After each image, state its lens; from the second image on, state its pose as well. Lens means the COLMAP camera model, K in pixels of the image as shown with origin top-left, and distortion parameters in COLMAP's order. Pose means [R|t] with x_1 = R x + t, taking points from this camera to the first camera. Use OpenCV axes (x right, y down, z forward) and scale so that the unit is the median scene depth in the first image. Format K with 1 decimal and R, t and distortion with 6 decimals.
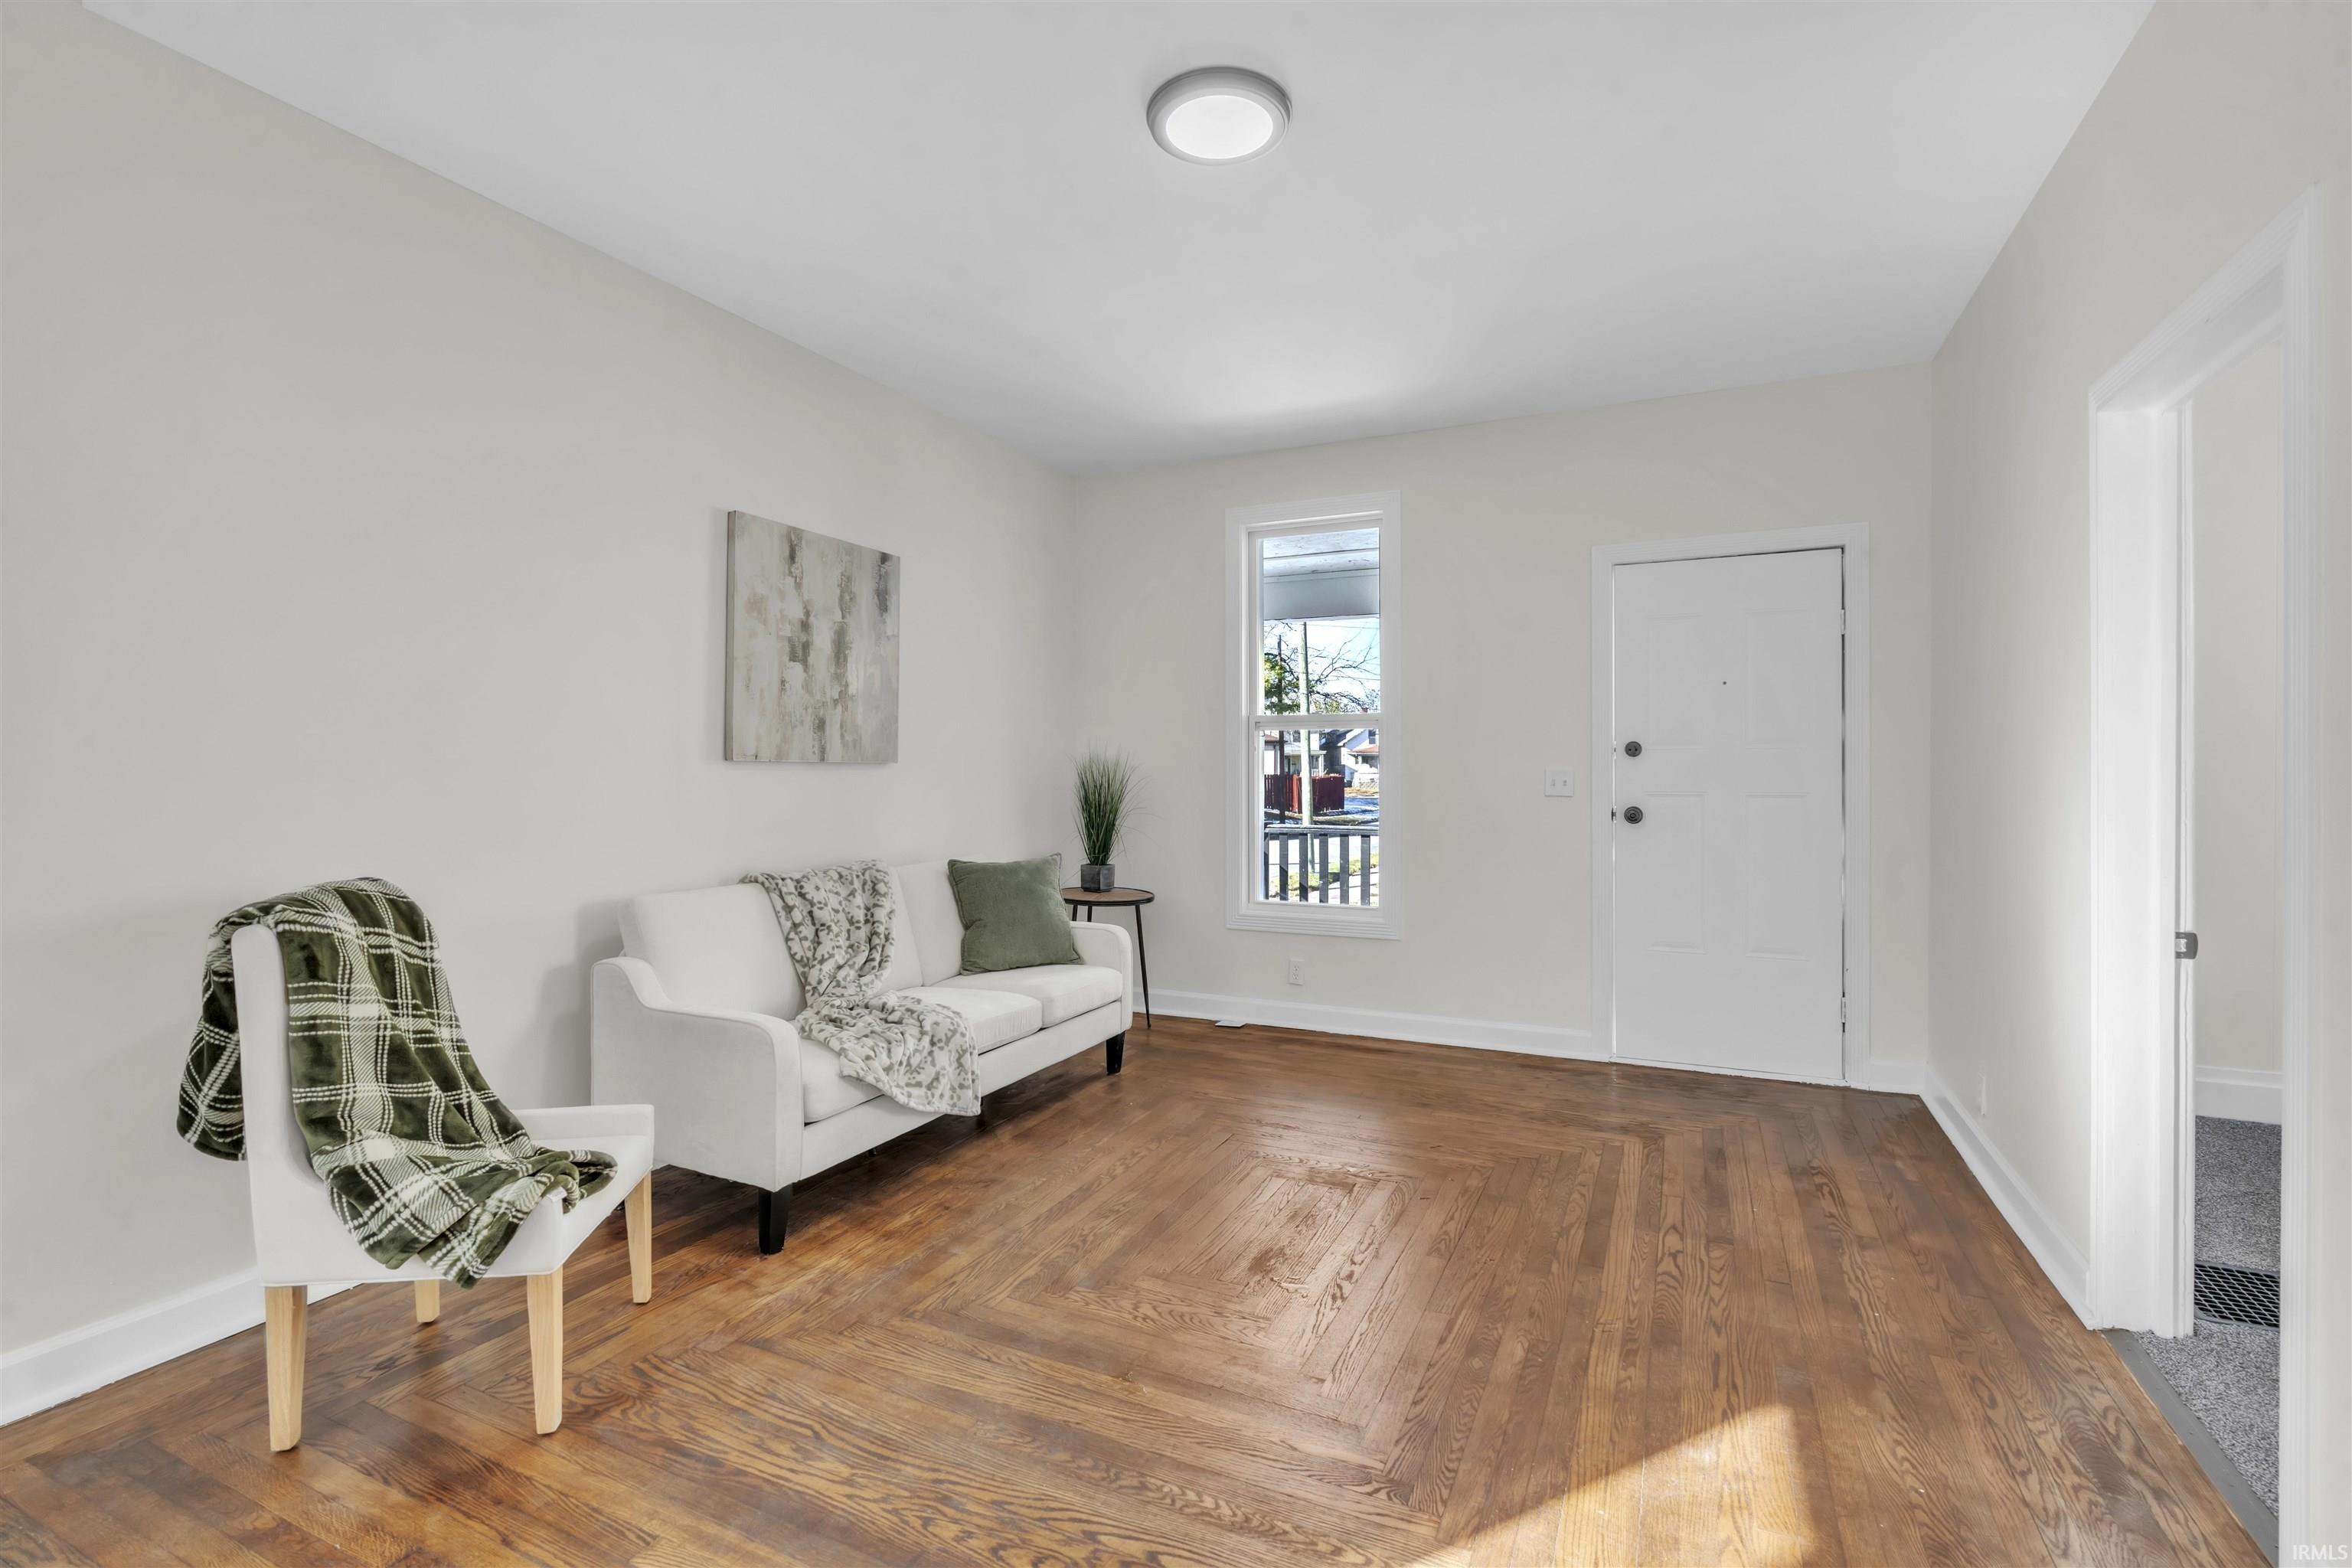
lens RADIAL K [[1058.6, 0, 1188.2], [0, 1058.6, 760.5], [0, 0, 1]] dist [-0.015003, 0.003049]
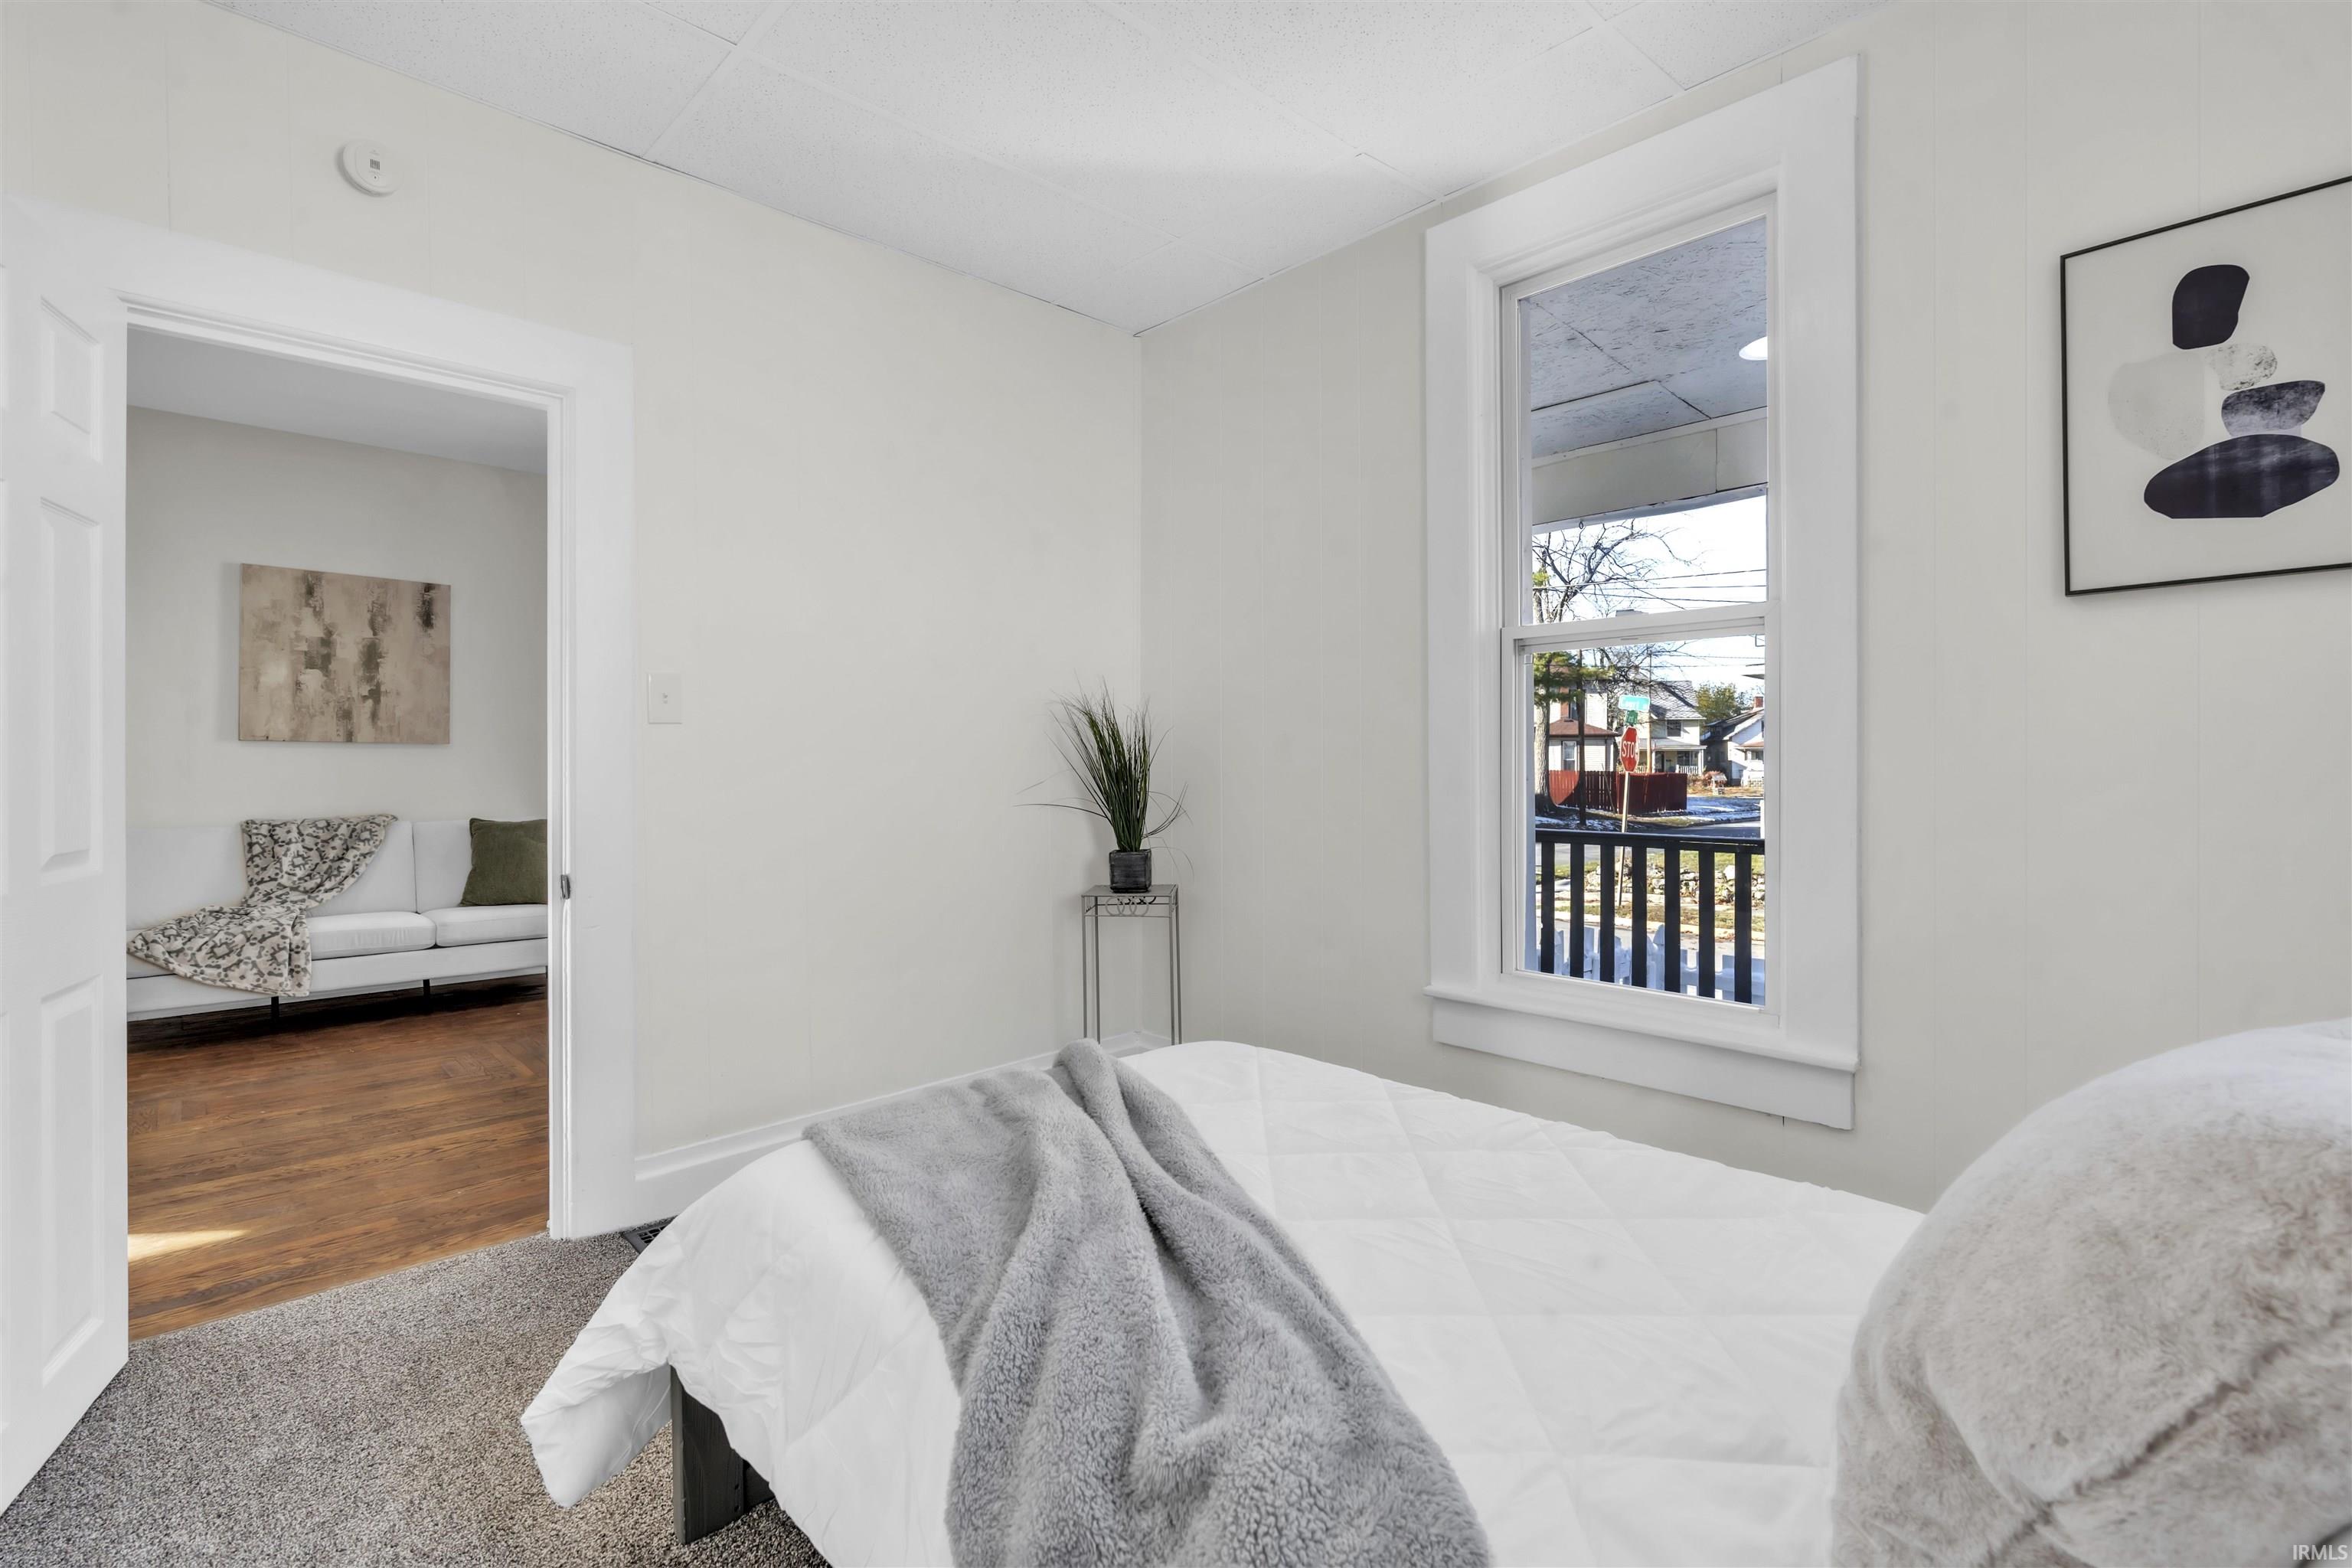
lens RADIAL K [[1058.6, 0, 1200.8], [0, 1058.6, 764.0], [0, 0, 1]] dist [-0.015003, 0.003049]
pose [[0.938939, -0.001592, -0.344079, 1.184520], [0.003488, 0.999982, 0.004893, 0.027757], [0.344065, -0.005794, 0.938928, 0.115444]]
